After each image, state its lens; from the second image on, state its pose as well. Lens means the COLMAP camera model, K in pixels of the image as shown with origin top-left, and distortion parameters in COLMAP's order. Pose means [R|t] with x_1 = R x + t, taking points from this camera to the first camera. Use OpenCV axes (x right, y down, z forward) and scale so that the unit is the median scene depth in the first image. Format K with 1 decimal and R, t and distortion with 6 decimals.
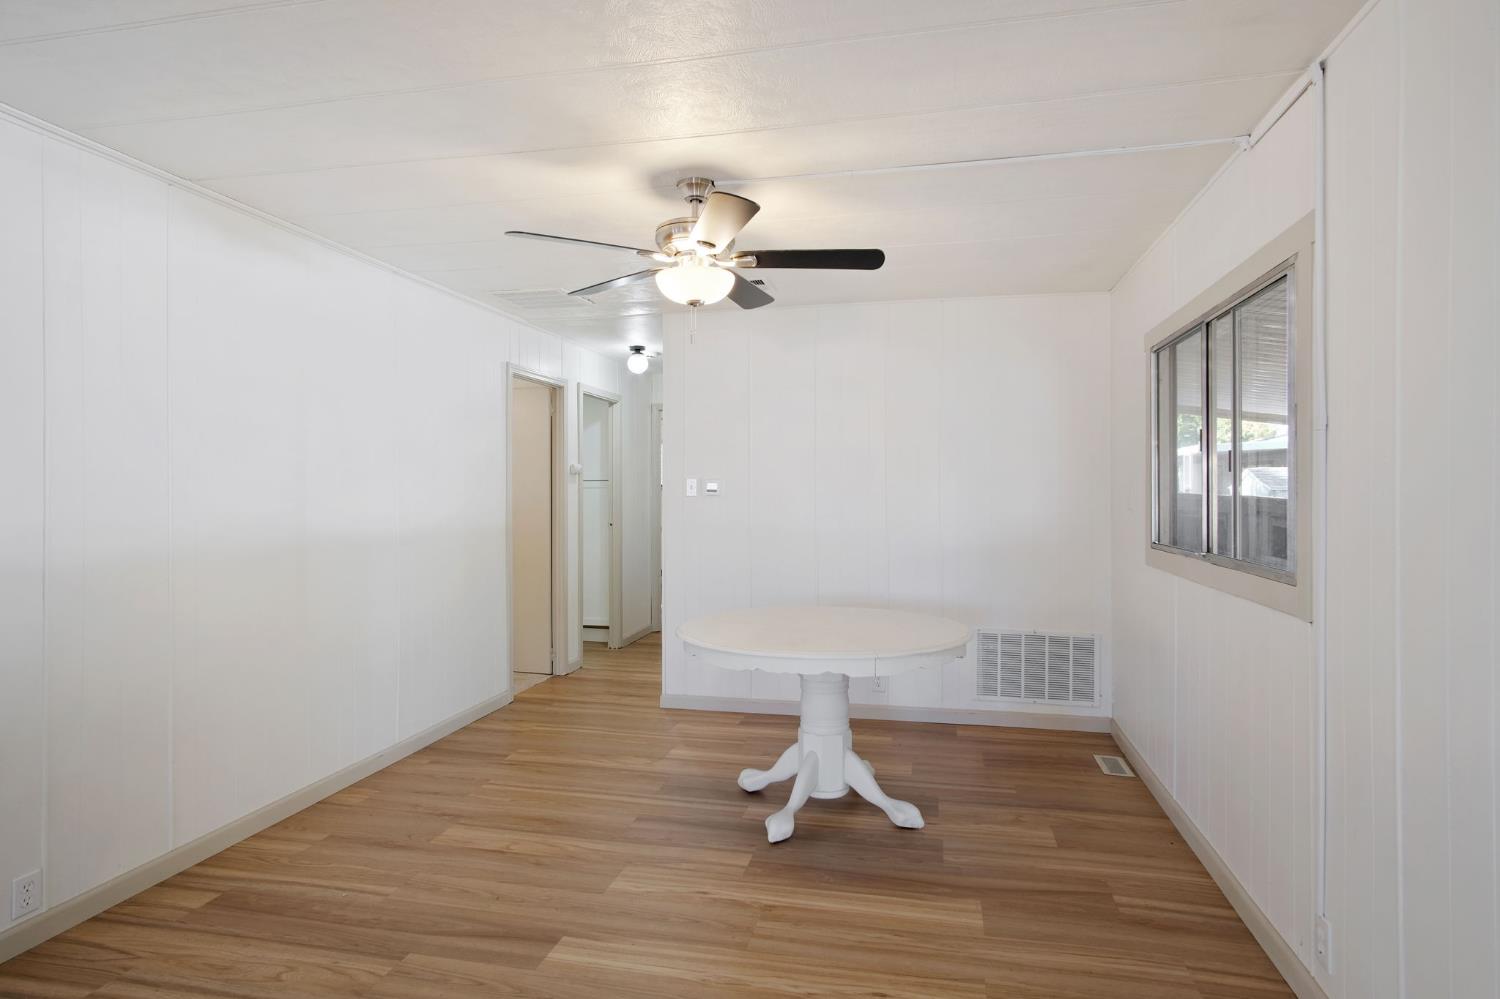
lens RADIAL K [[804.7, 0, 751.7], [0, 804.7, 543.4], [0, 0, 1]] dist [-0.019442, 0.001290]
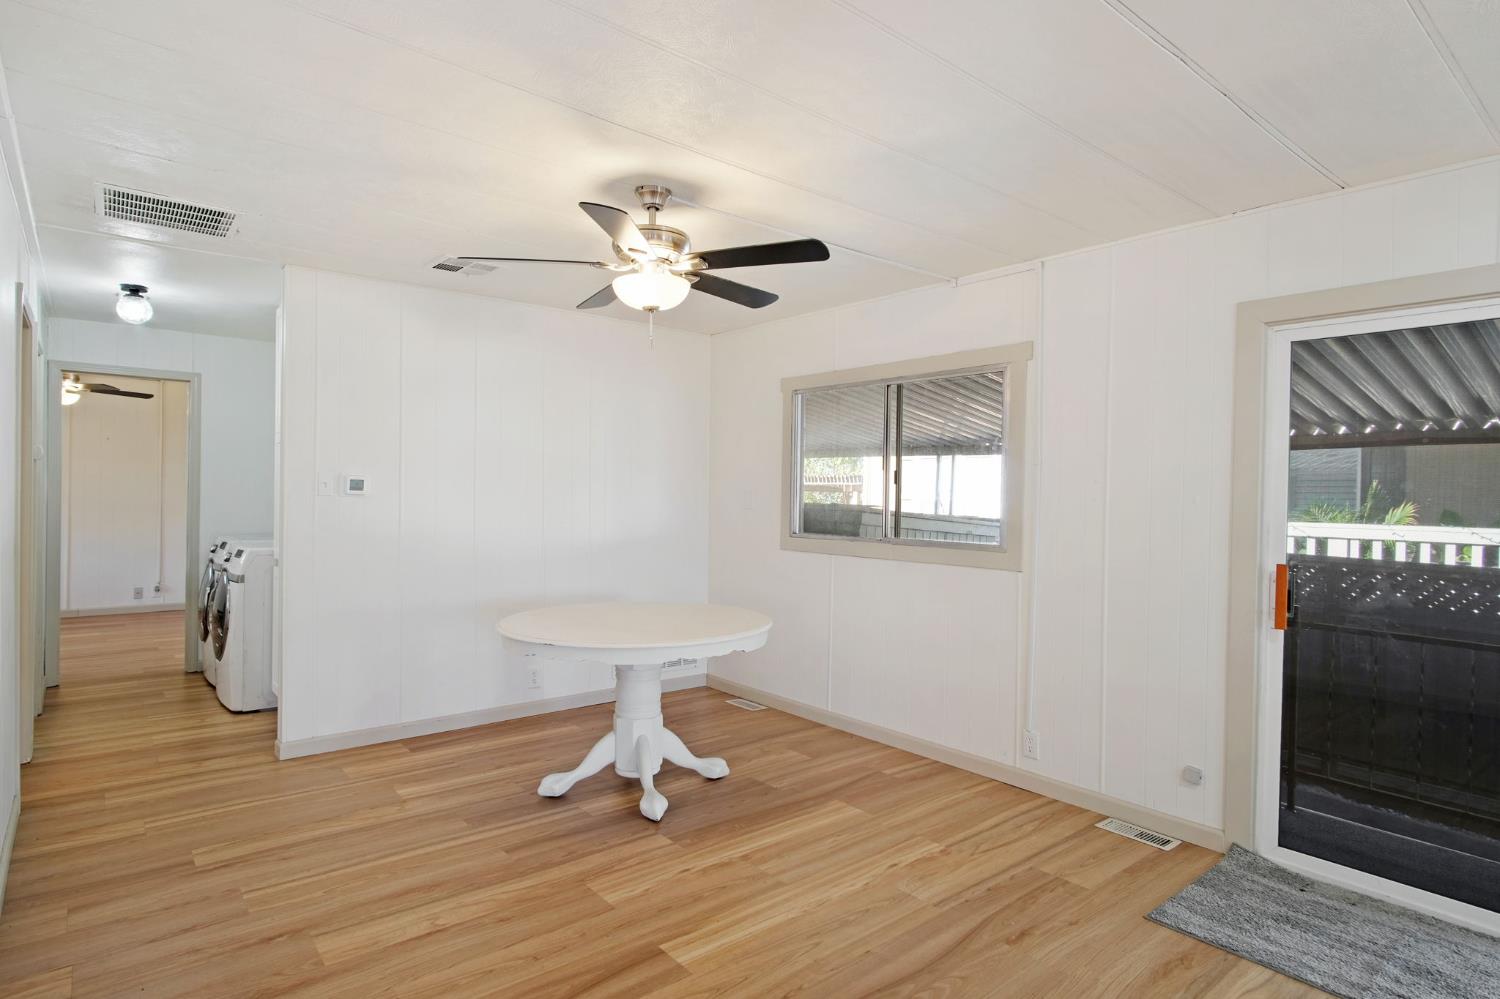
lens RADIAL K [[821.5, 0, 758.2], [0, 821.5, 513.7], [0, 0, 1]] dist [-0.026494, 0.009930]
pose [[0.612775, -0.014306, 0.790128, -0.669518], [0.039888, 0.999122, -0.012845, -0.012023], [-0.789250, 0.039388, 0.612807, 0.196459]]
